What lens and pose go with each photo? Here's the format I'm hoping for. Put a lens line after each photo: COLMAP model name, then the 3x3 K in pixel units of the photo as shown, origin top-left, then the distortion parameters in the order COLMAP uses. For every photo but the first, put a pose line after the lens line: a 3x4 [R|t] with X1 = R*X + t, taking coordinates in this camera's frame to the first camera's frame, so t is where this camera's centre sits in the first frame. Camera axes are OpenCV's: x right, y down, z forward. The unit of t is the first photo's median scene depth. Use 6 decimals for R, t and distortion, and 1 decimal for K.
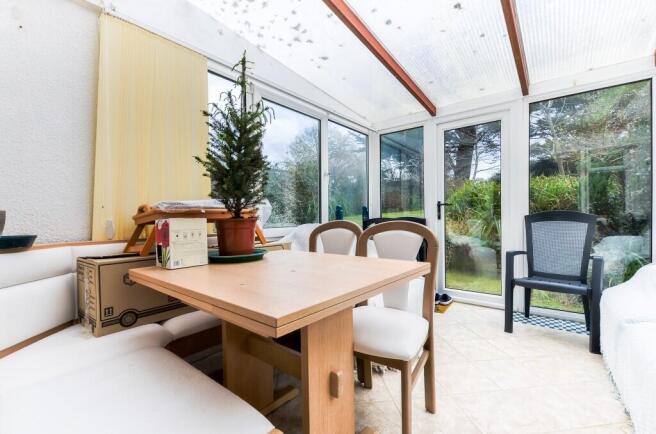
lens RADIAL K [[286.9, 0, 326.0], [0, 286.9, 217.8], [0, 0, 1]] dist [-0.000139, -0.001078]
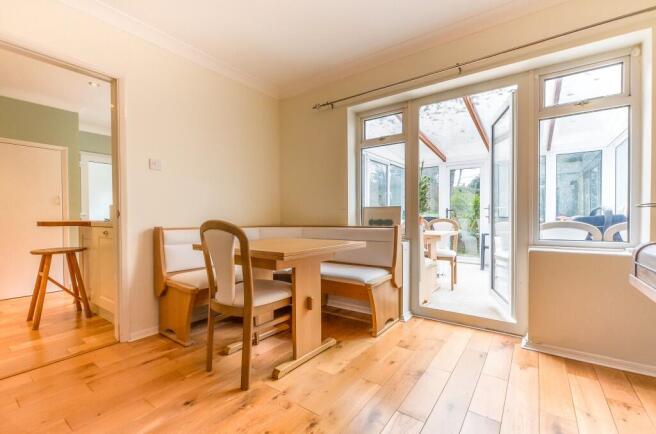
lens RADIAL K [[286.9, 0, 329.4], [0, 286.9, 219.9], [0, 0, 1]] dist [-0.000139, -0.001078]
pose [[0.998015, 0.002299, 0.062929, -0.432034], [-0.002724, 0.999974, 0.006675, 0.005276], [-0.062912, -0.006833, 0.997996, -0.717444]]
